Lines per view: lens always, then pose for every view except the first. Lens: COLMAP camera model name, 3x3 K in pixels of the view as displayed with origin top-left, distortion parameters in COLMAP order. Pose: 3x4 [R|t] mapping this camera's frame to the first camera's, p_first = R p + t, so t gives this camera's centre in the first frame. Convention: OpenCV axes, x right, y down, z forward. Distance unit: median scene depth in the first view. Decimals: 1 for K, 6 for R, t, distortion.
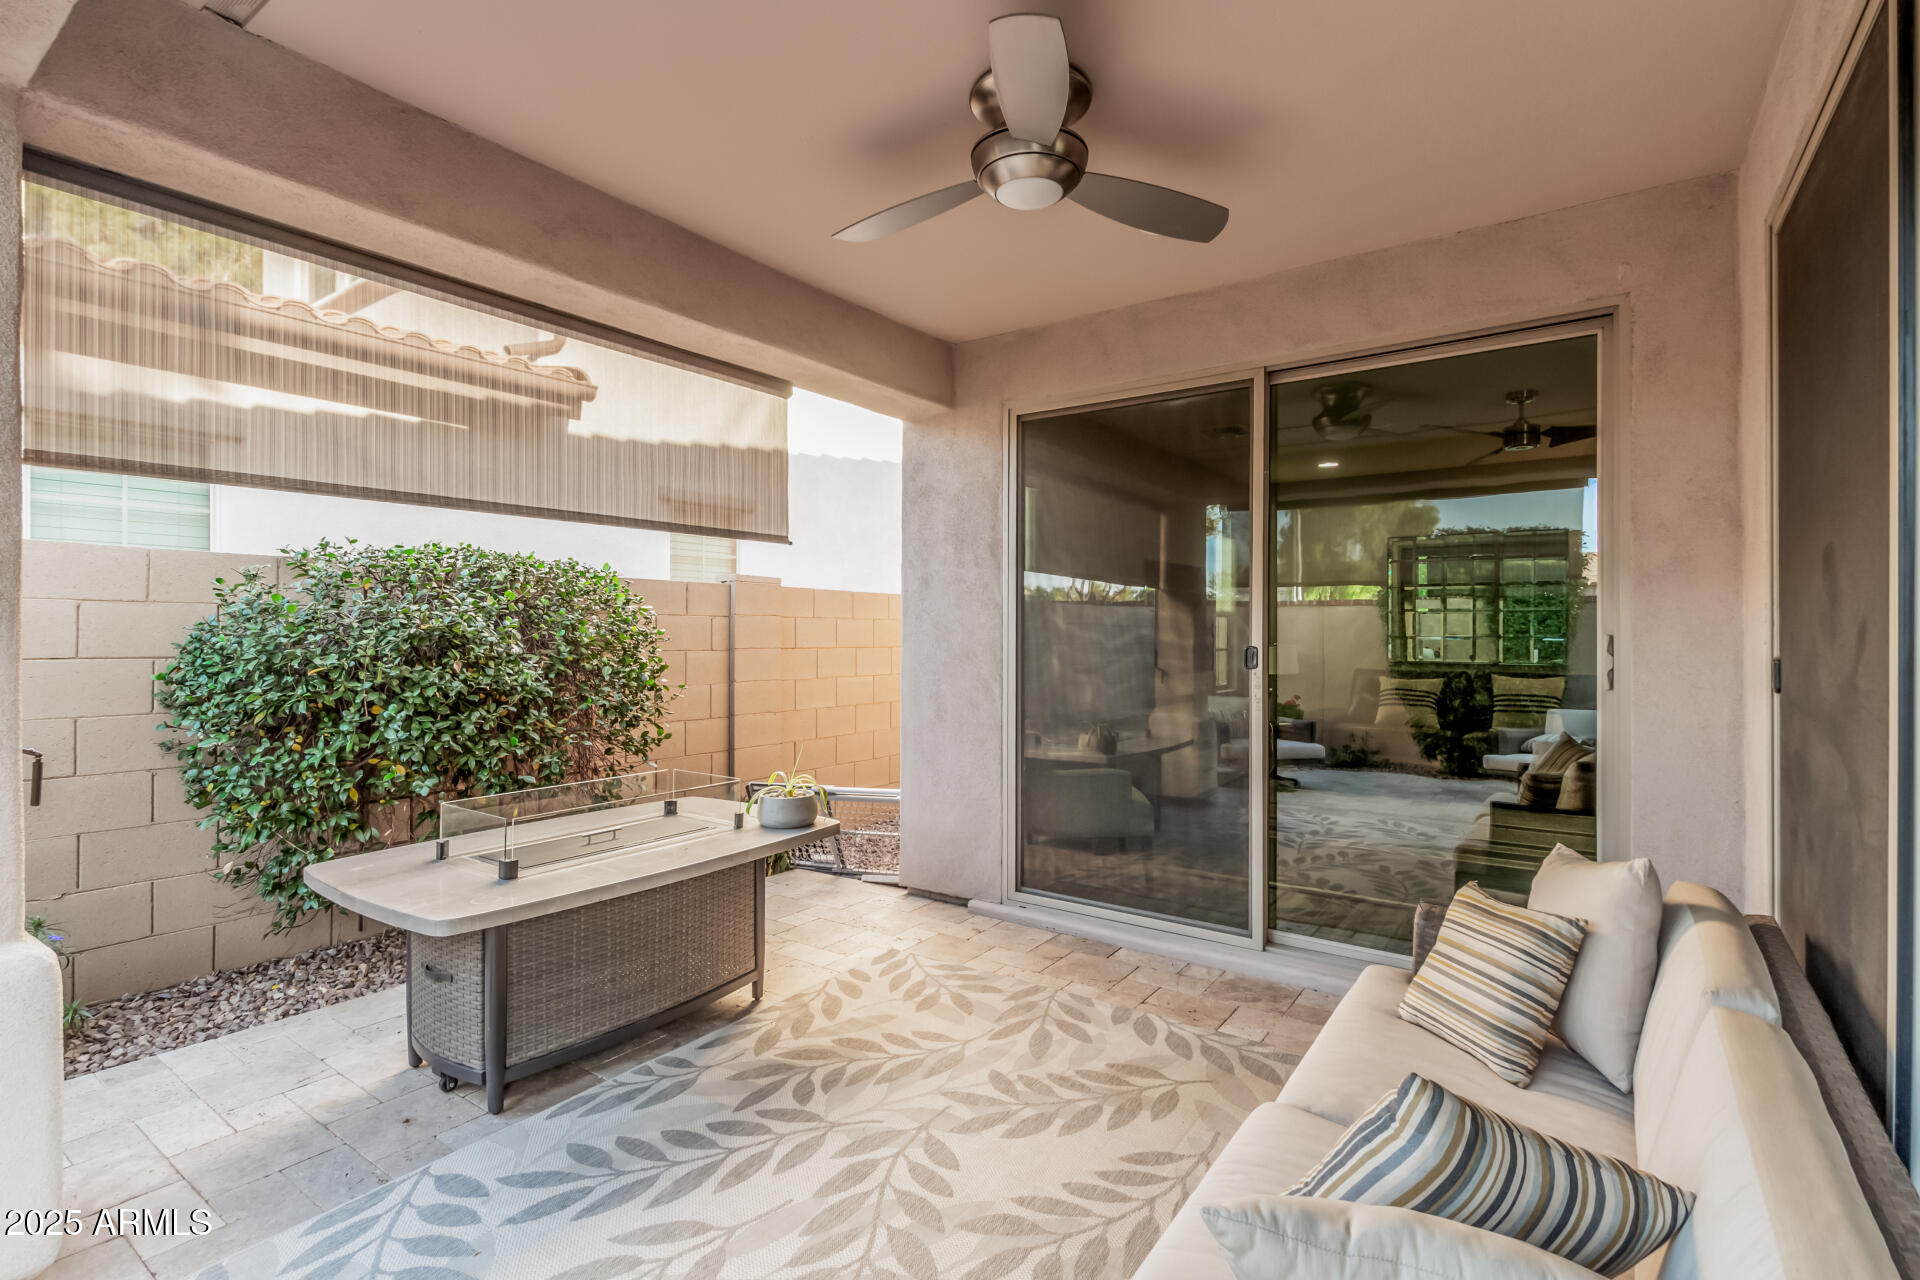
lens RADIAL K [[889.2, 0, 967.3], [0, 889.2, 639.9], [0, 0, 1]] dist [0.000865, -0.000869]
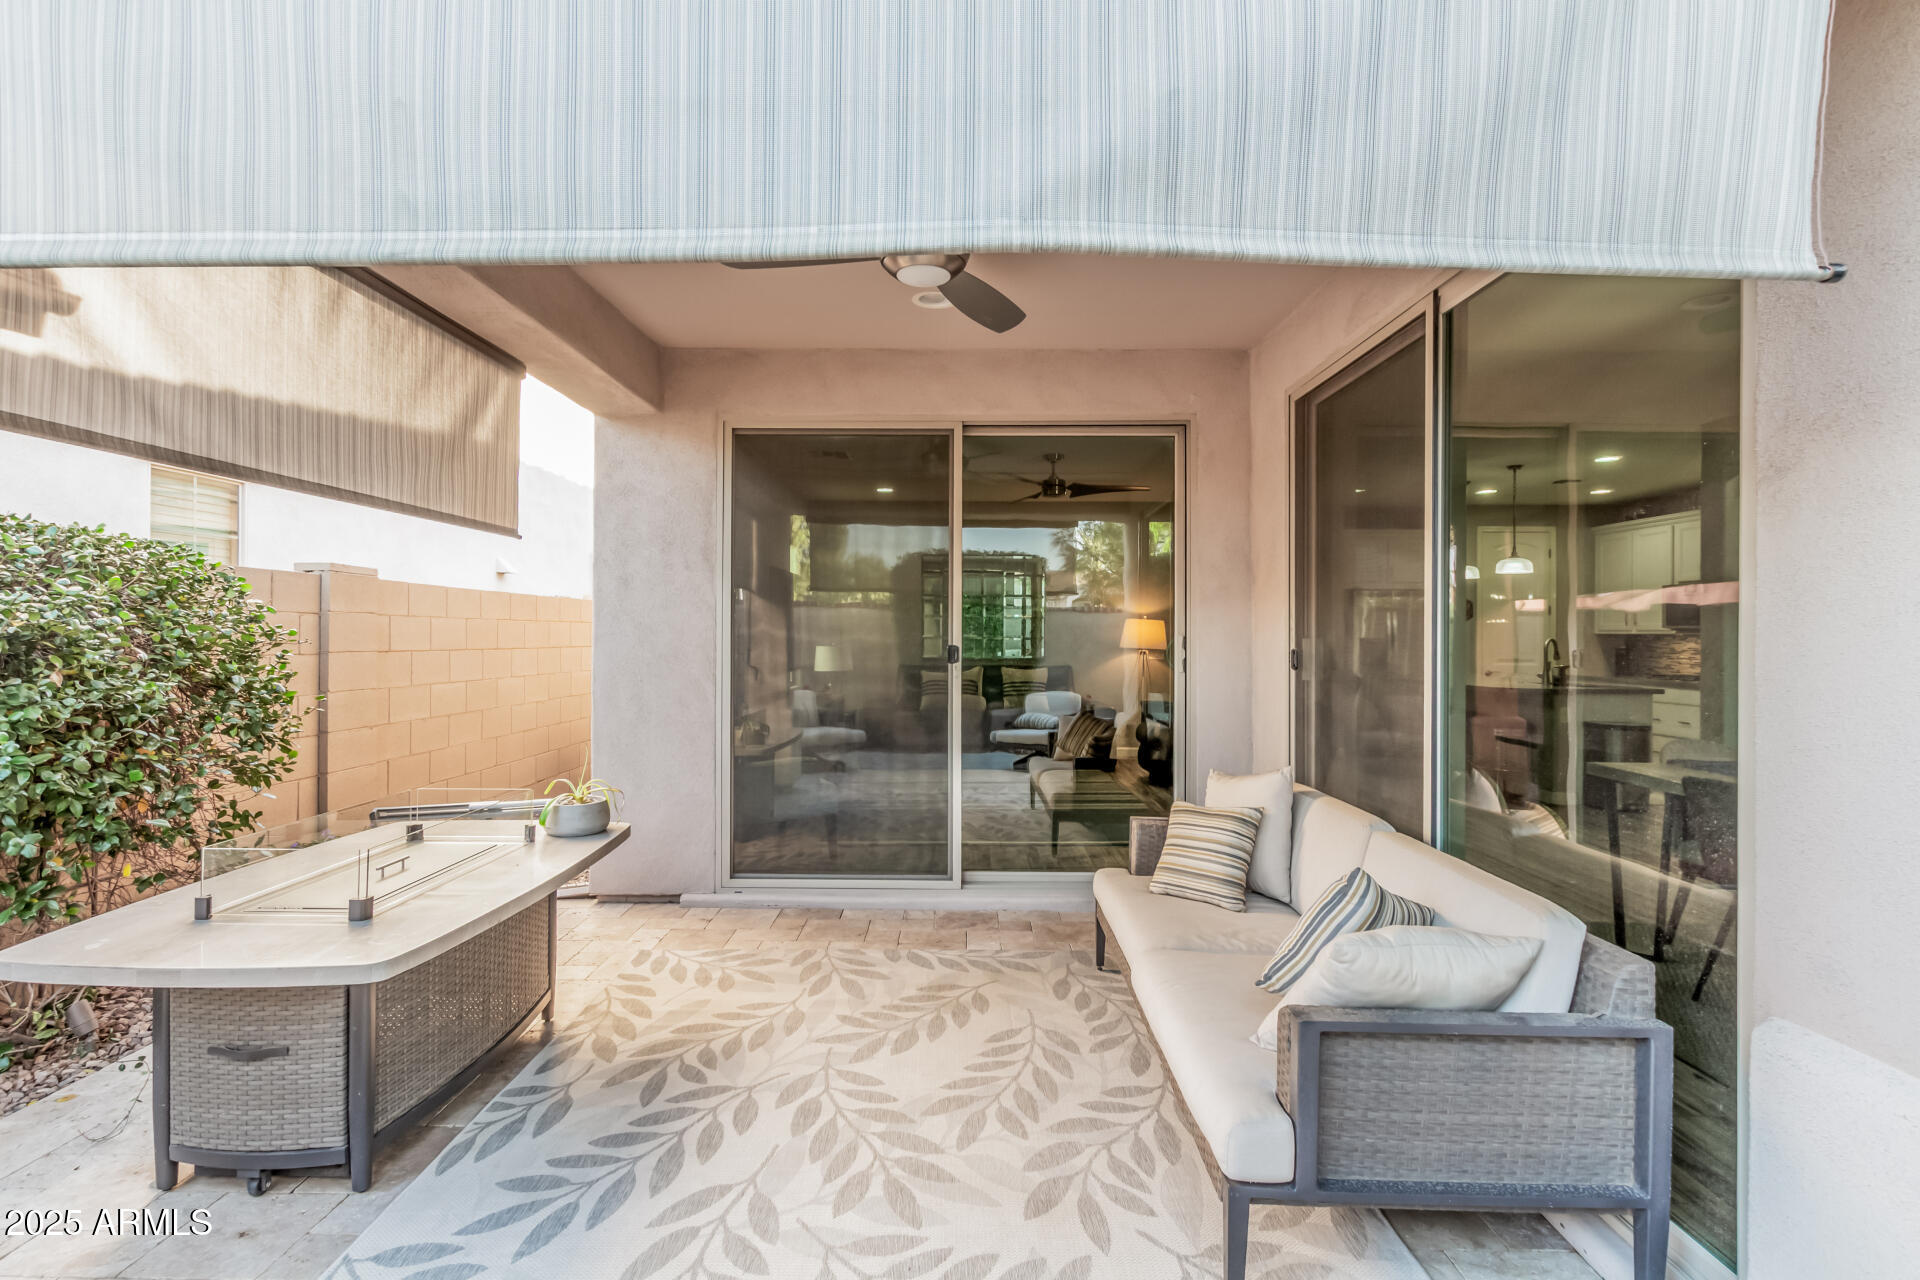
lens RADIAL K [[889.2, 0, 958.4], [0, 889.2, 636.3], [0, 0, 1]] dist [0.000865, -0.000869]
pose [[0.823282, -0.000521, 0.567633, -0.444906], [0.003272, 0.999987, -0.003828, 0.000198], [-0.567624, 0.005009, 0.823273, -0.031545]]
